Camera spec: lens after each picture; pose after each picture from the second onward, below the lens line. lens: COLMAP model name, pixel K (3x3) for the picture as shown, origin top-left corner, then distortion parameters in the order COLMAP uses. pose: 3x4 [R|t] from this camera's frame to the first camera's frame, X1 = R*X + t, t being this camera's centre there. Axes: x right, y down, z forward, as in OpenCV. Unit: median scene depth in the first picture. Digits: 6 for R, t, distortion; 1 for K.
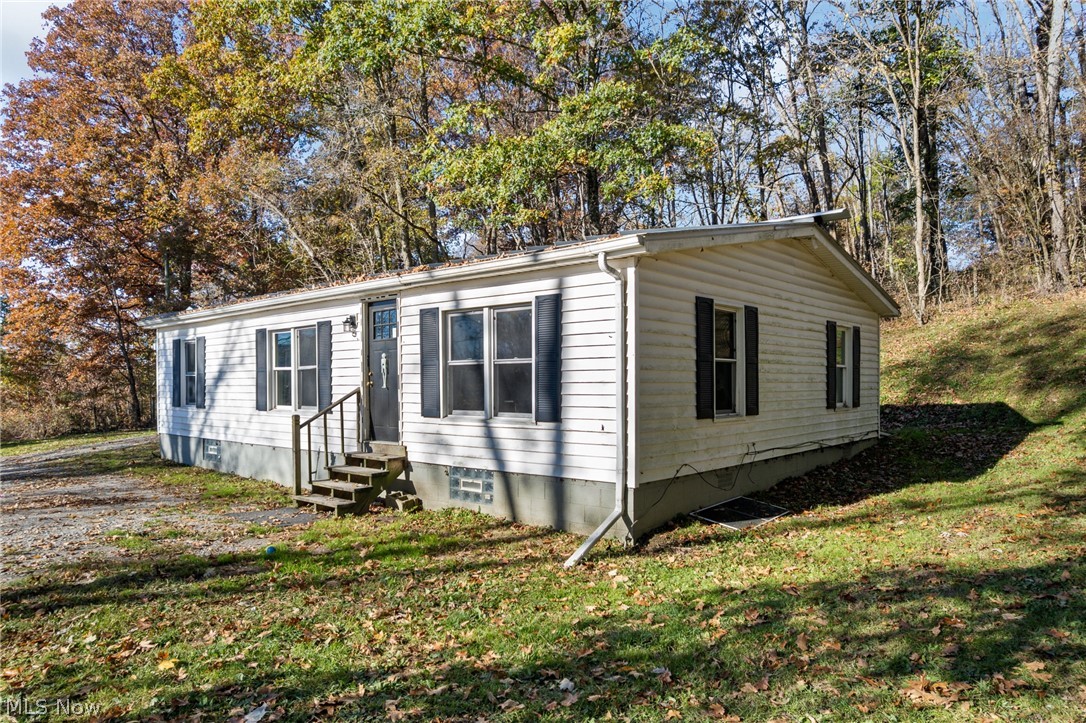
lens RADIAL K [[721.9, 0, 554.0], [0, 721.9, 410.3], [0, 0, 1]] dist [-0.050444, 0.016364]
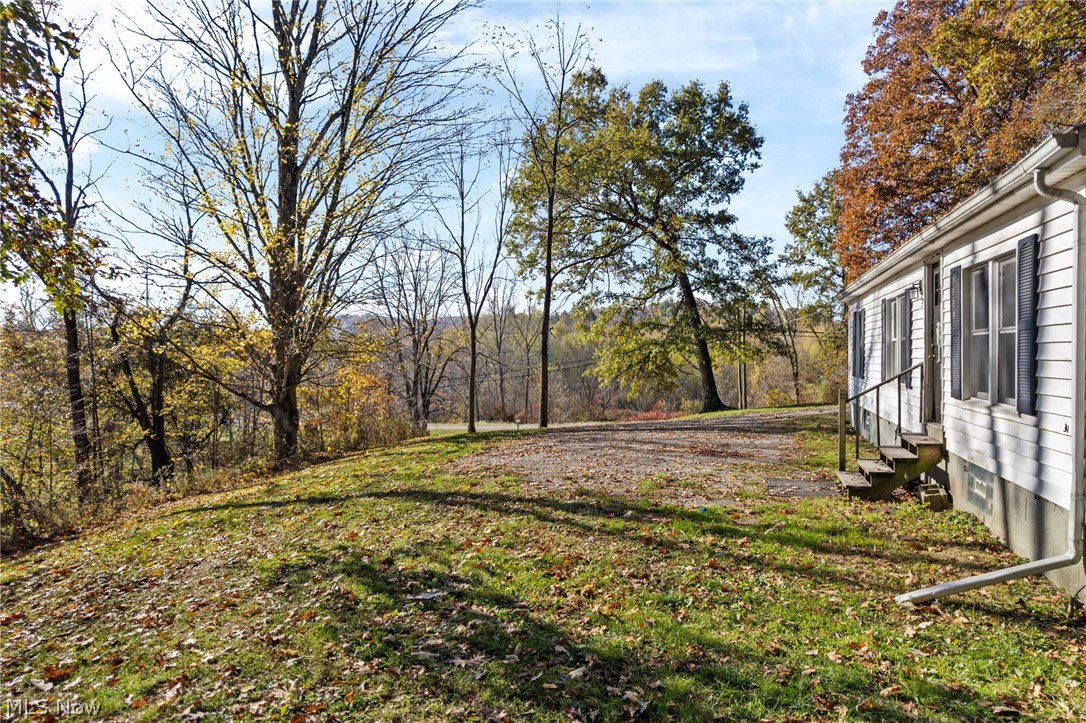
lens RADIAL K [[721.9, 0, 539.1], [0, 721.9, 363.1], [0, 0, 1]] dist [-0.050444, 0.016364]
pose [[0.416676, 0.017040, -0.908896, 0.378296], [-0.034972, 0.999385, 0.002704, -0.017324], [0.908382, 0.030659, 0.417015, 0.235000]]
